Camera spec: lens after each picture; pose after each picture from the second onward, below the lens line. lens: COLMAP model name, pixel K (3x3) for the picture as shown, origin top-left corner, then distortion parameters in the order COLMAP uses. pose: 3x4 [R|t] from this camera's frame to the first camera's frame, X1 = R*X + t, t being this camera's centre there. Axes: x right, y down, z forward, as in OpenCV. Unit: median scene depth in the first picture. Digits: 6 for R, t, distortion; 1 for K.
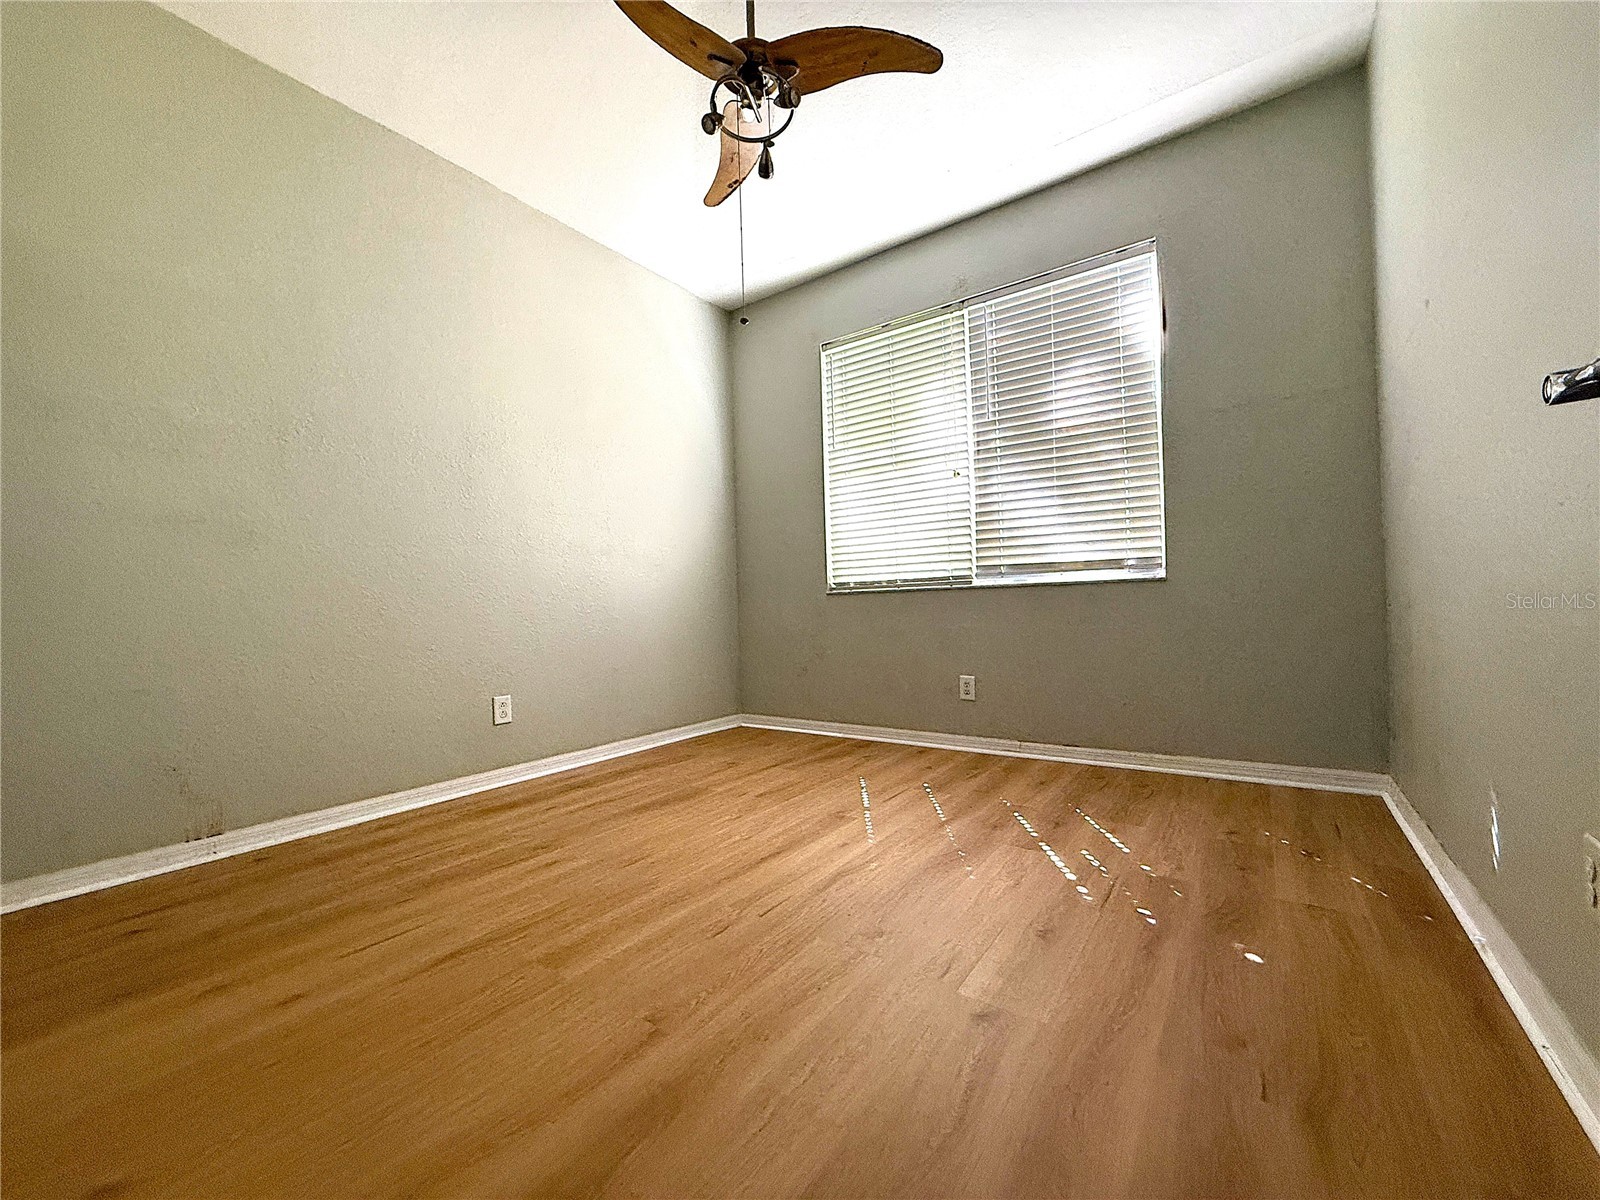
lens RADIAL K [[642.6, 0, 800.0], [0, 642.6, 600.0], [0, 0, 1]] dist [0.001775, 0.000262]
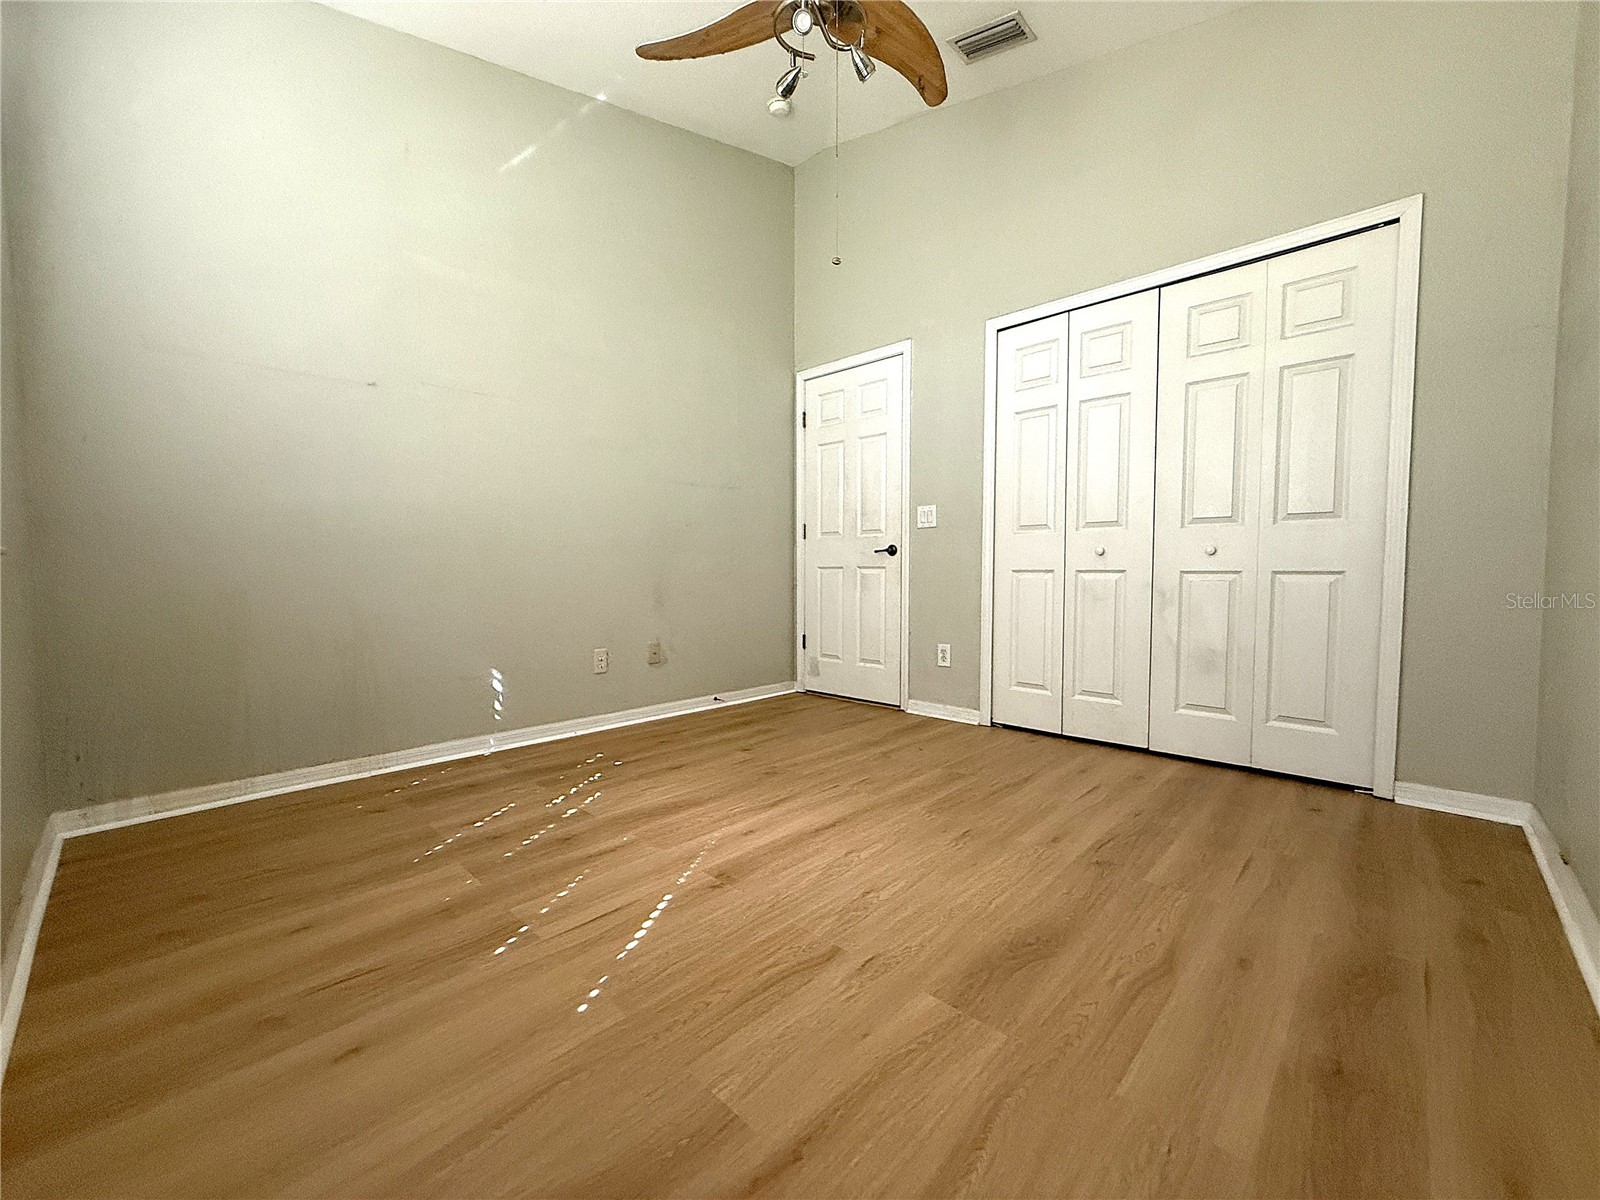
lens RADIAL K [[642.6, 0, 800.0], [0, 642.6, 600.0], [0, 0, 1]] dist [0.001775, 0.000262]
pose [[-0.990369, 0.026040, 0.135985, -0.153115], [0.031589, 0.998747, 0.038810, 0.002993], [-0.134804, 0.042732, -0.989950, 2.012006]]
